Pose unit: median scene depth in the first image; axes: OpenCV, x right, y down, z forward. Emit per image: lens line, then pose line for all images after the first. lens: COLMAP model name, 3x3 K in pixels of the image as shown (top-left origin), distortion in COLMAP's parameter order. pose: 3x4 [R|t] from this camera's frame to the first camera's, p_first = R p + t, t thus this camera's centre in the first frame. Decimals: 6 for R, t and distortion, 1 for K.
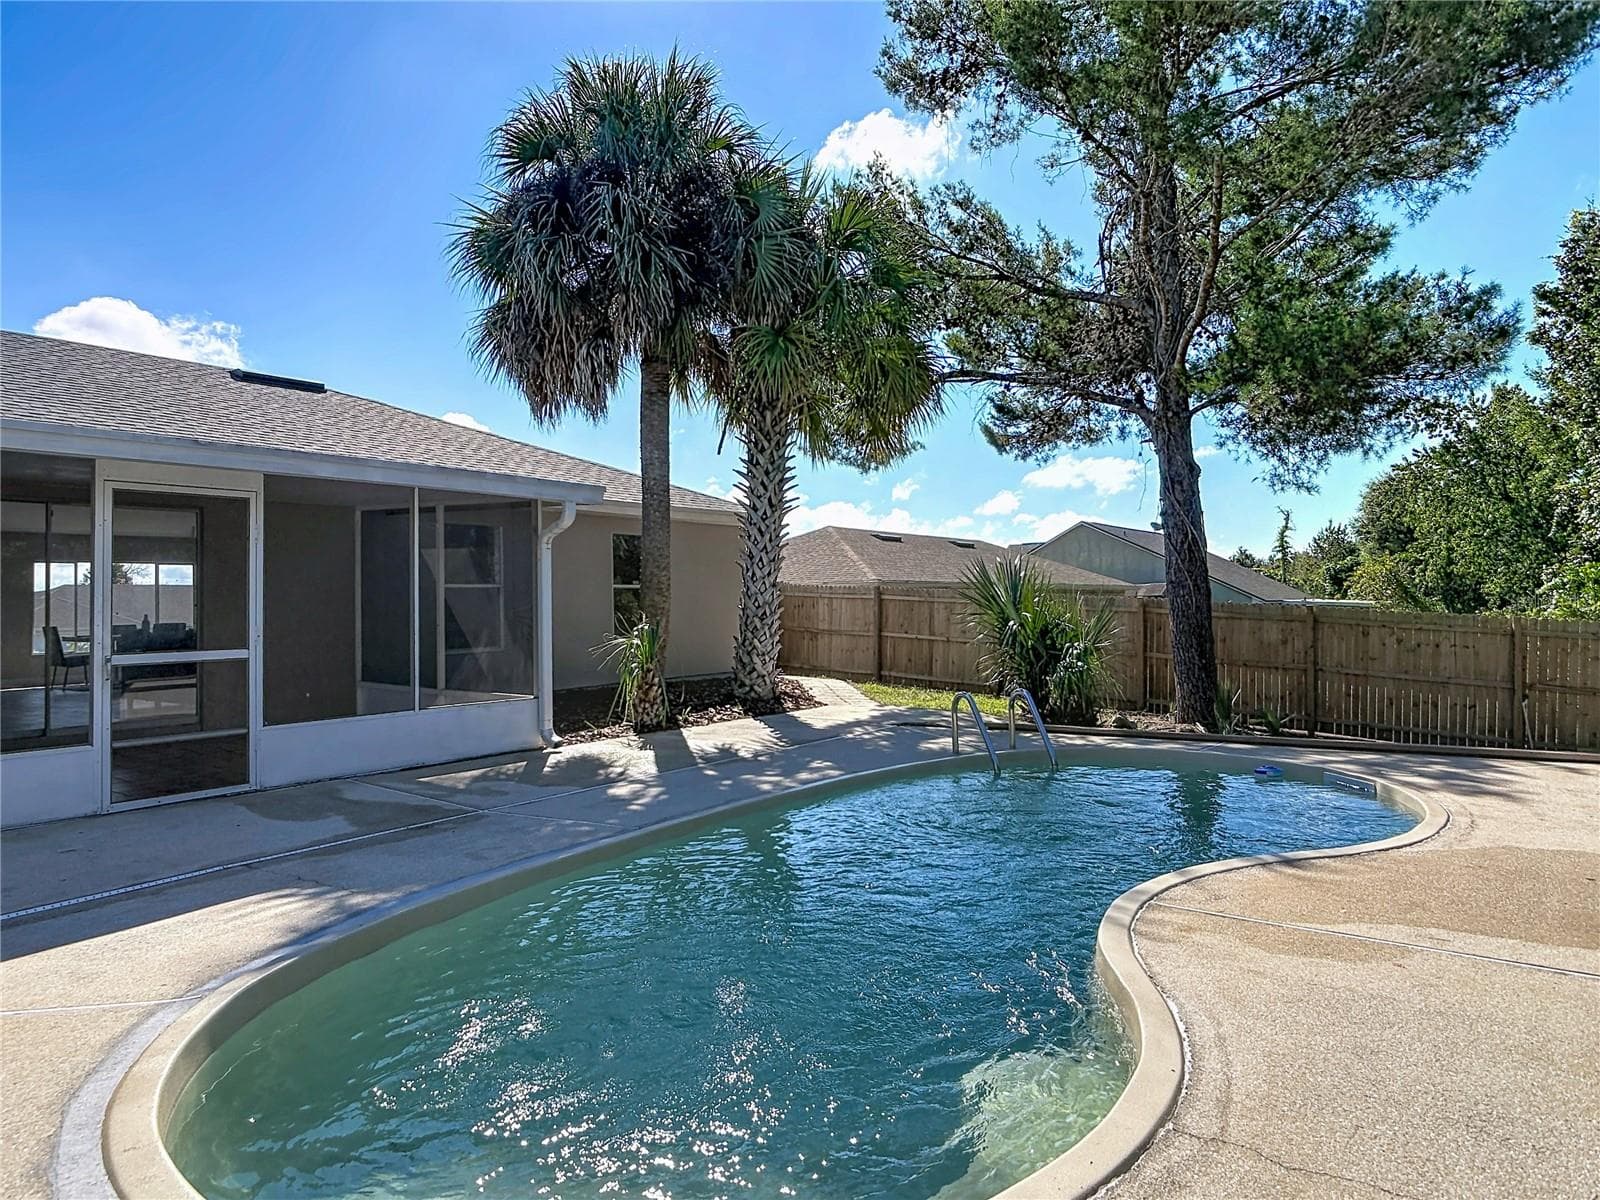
lens RADIAL K [[1225.5, 0, 800.0], [0, 1225.5, 600.0], [0, 0, 1]] dist [0.059998, -0.000236]
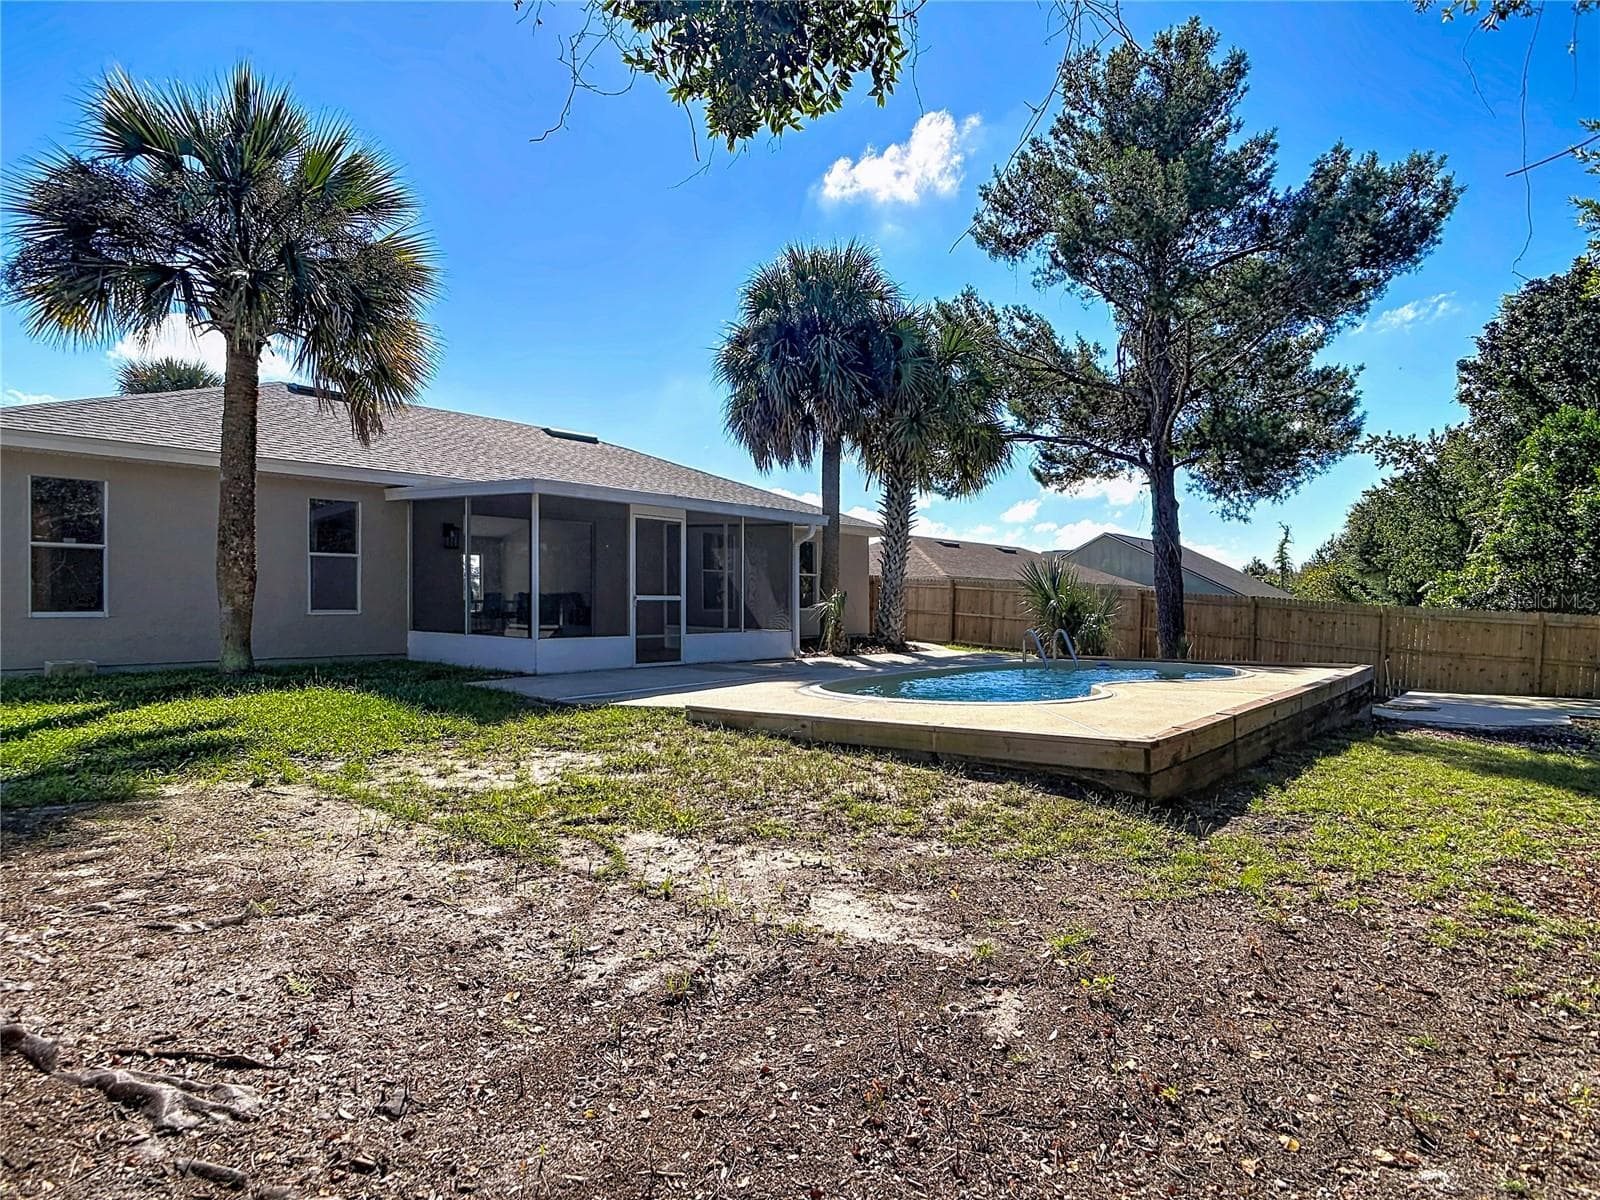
lens RADIAL K [[1230.0, 0, 792.5], [0, 1230.0, 632.4], [0, 0, 1]] dist [0.165652, -0.191570]
pose [[0.999503, 0.021281, -0.023265, -0.107748], [-0.020710, 0.999486, 0.024478, 0.023140], [0.023774, -0.023984, 0.999430, -0.527222]]
